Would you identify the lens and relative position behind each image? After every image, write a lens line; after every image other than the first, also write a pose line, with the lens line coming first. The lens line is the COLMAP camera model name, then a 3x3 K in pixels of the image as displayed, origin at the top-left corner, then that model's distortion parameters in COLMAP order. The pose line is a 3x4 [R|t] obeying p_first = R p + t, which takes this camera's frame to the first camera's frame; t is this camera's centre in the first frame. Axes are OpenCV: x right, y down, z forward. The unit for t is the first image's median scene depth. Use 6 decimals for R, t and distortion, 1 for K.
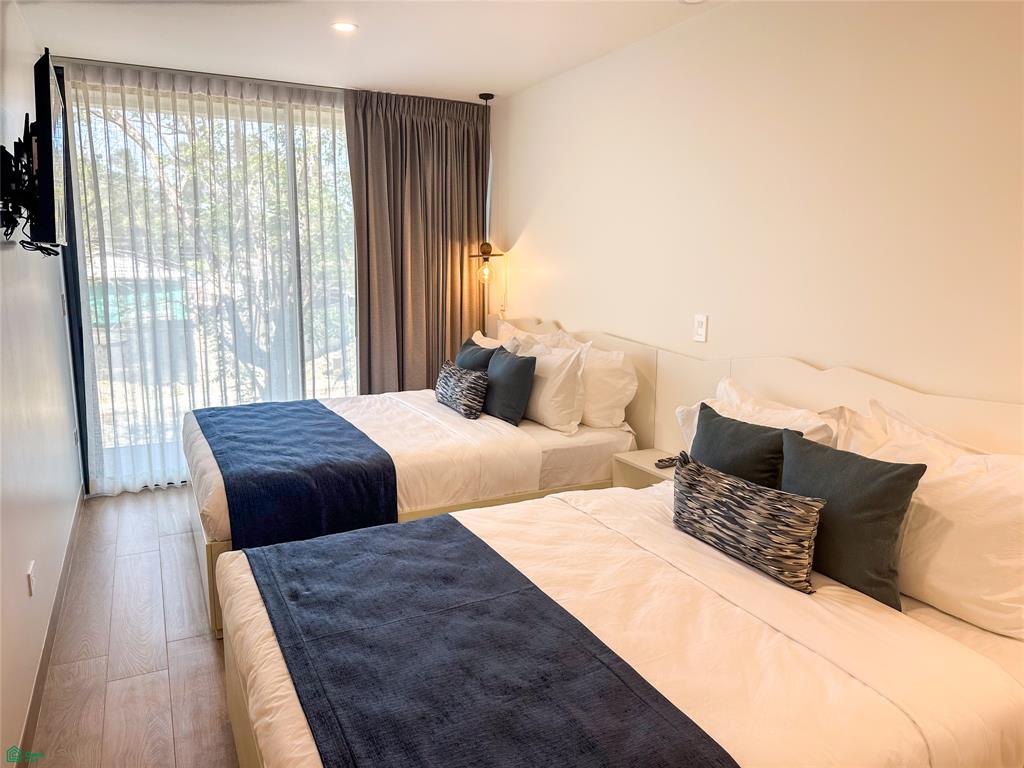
lens RADIAL K [[715.2, 0, 512.0], [0, 715.2, 384.0], [0, 0, 1]] dist [0.104429, -0.130161]
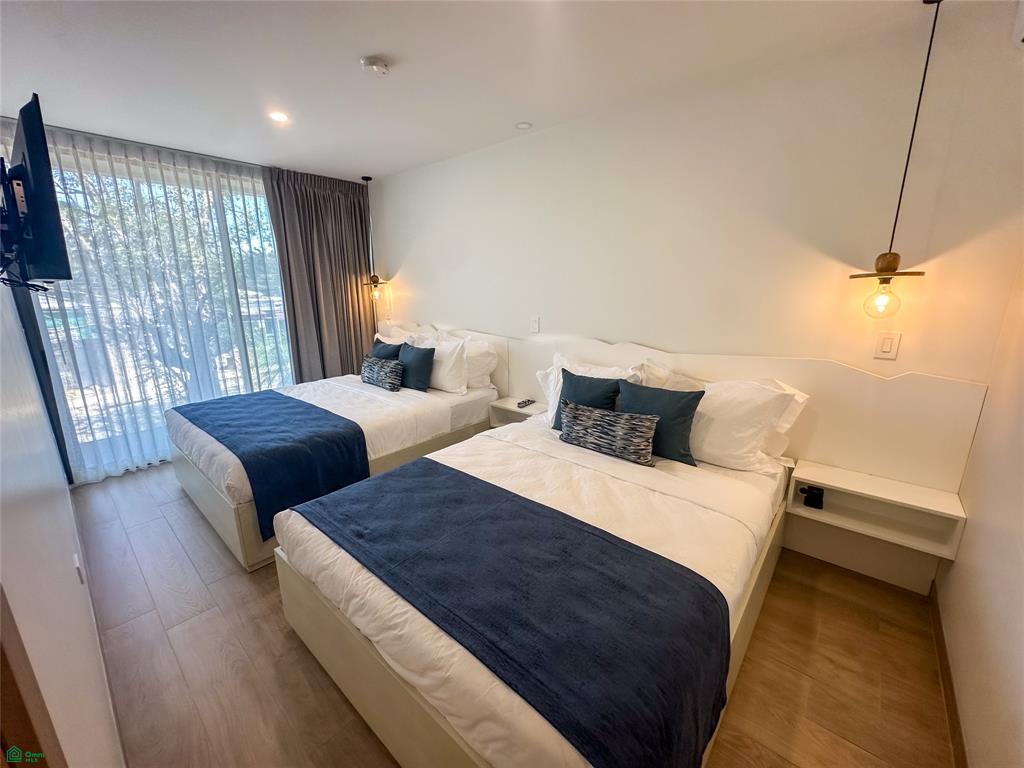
lens RADIAL K [[409.7, 0, 512.0], [0, 409.7, 384.0], [0, 0, 1]] dist [0.000361, 0.000020]
pose [[0.924639, -0.103954, 0.366382, -0.181455], [0.080430, 0.993629, 0.078941, -0.020192], [-0.372255, -0.043524, 0.927110, 0.116194]]
